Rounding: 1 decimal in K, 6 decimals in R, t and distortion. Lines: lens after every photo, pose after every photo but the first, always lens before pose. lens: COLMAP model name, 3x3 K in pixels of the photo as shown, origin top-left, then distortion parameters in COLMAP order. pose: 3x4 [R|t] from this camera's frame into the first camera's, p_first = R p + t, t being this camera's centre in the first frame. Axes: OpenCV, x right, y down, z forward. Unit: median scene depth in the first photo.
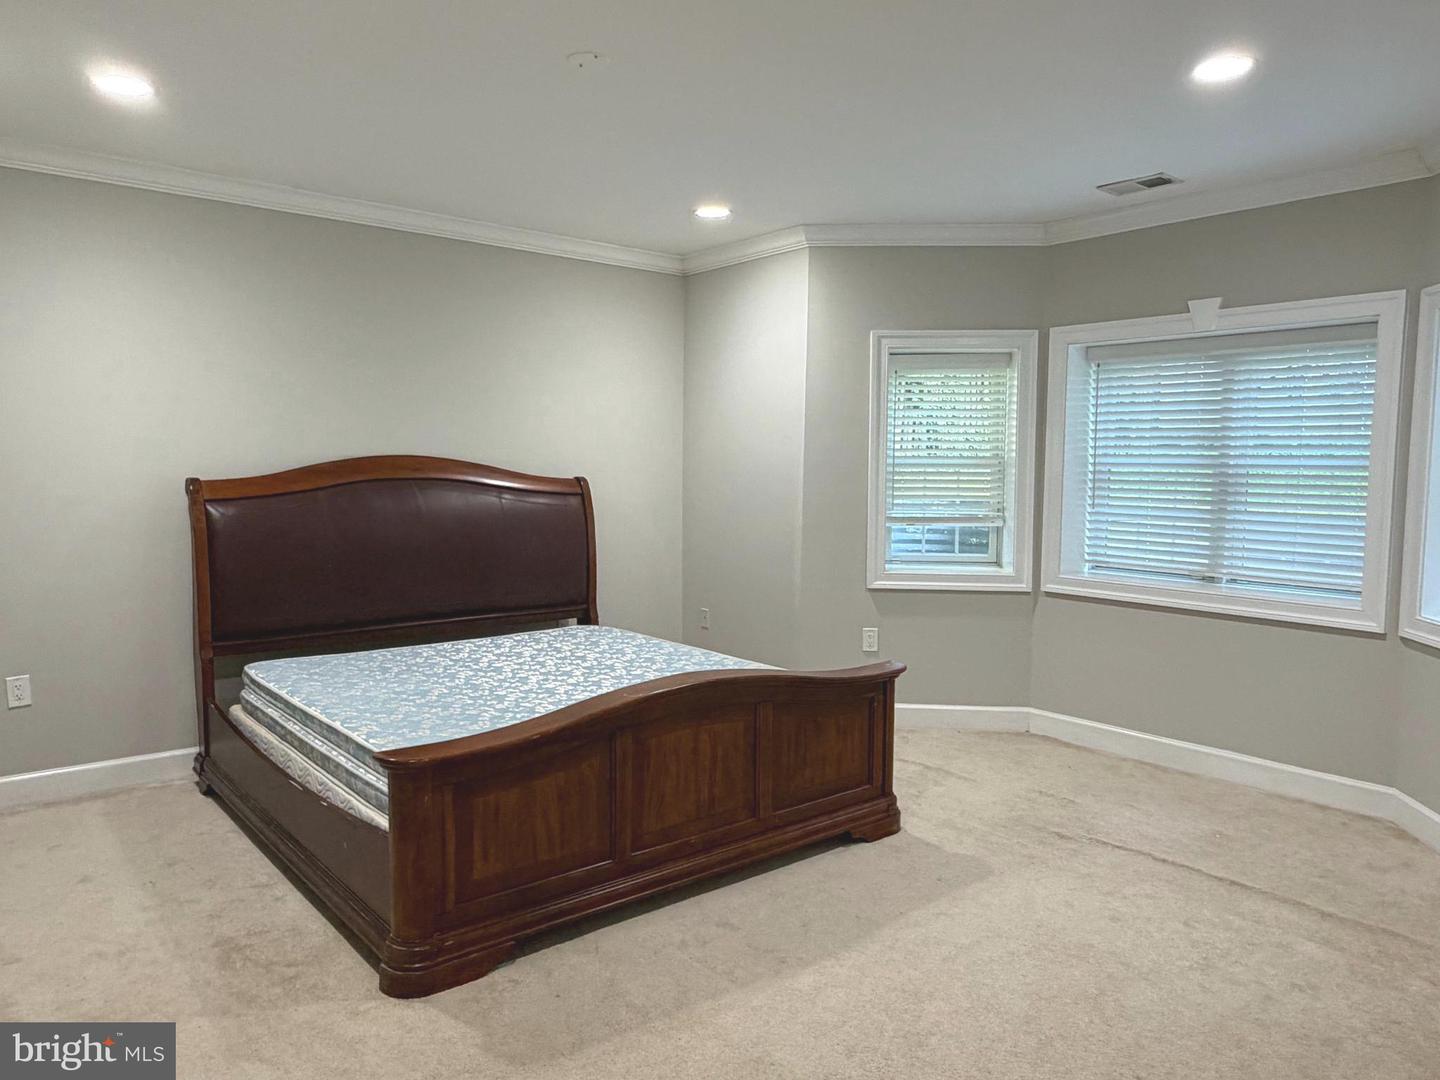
lens RADIAL K [[990.3, 0, 718.6], [0, 990.3, 543.3], [0, 0, 1]] dist [0.000290, -0.001154]
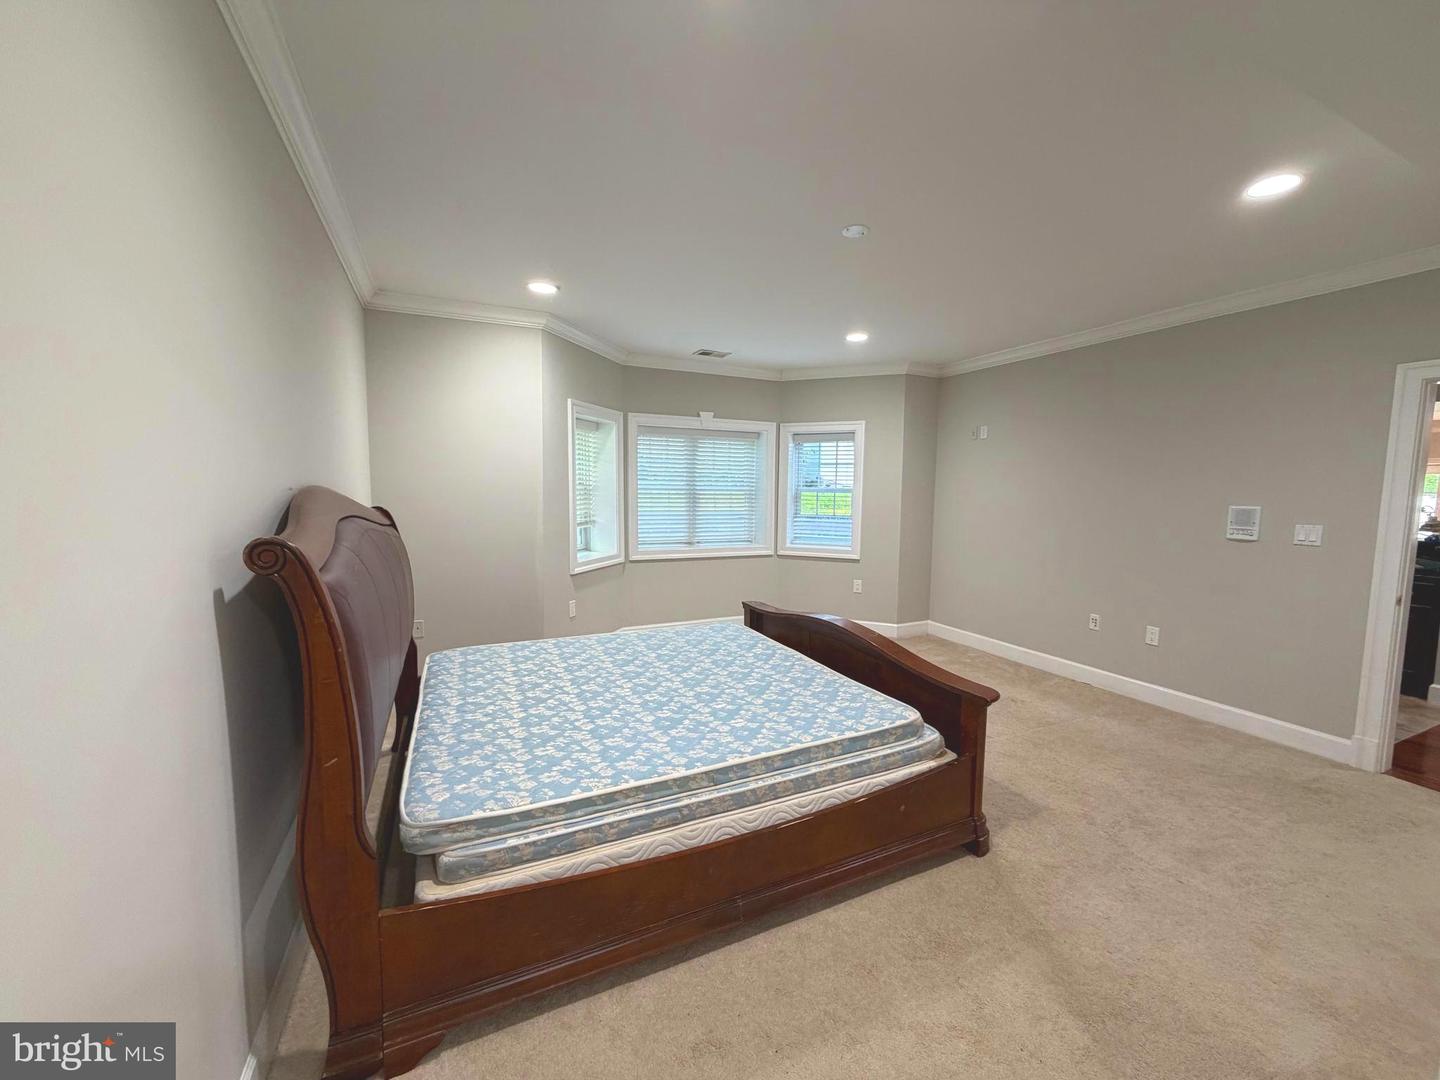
lens RADIAL K [[573.5, 0, 718.8], [0, 573.5, 538.1], [0, 0, 1]] dist [-0.000186, 0.000005]
pose [[0.263672, -0.092434, 0.960173, -0.669611], [0.068930, 0.994659, 0.076825, -0.064568], [-0.962146, 0.045928, 0.268635, 0.614619]]
